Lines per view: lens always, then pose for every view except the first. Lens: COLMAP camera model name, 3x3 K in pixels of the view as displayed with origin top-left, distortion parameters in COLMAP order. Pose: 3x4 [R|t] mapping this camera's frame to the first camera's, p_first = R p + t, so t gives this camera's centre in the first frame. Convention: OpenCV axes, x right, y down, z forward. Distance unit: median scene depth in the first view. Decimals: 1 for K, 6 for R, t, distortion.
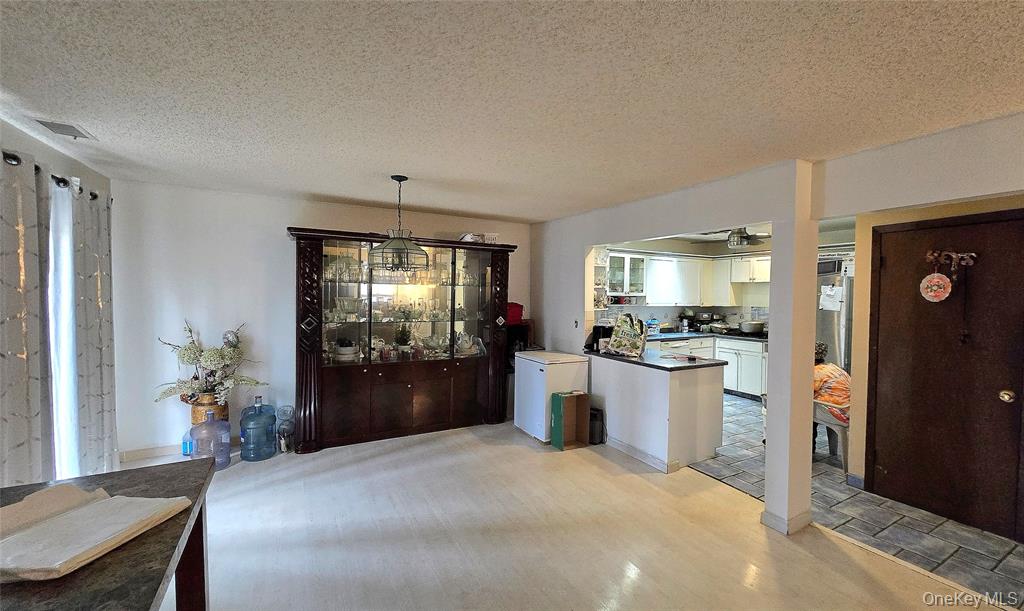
lens RADIAL K [[415.5, 0, 512.0], [0, 415.5, 305.5], [0, 0, 1]] dist [-0.001020, -0.000079]
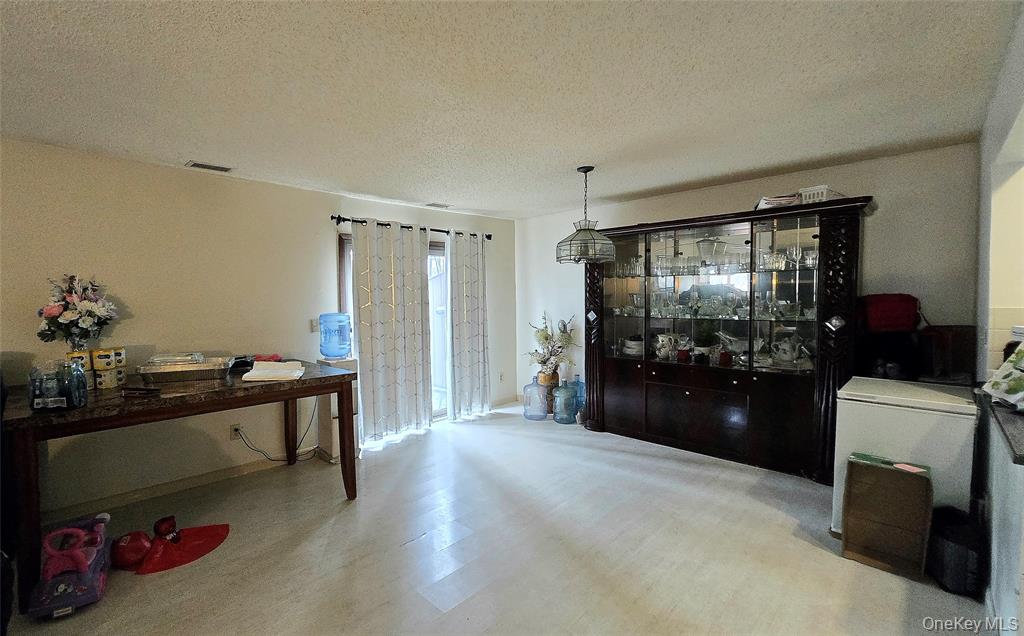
lens RADIAL K [[445.5, 0, 512.0], [0, 445.5, 318.0], [0, 0, 1]] dist [0.001084, 0.000135]
pose [[0.308175, 0.028736, -0.950895, 0.559428], [-0.011470, 0.999583, 0.026489, 0.019601], [0.951260, 0.002744, 0.308377, 0.402753]]
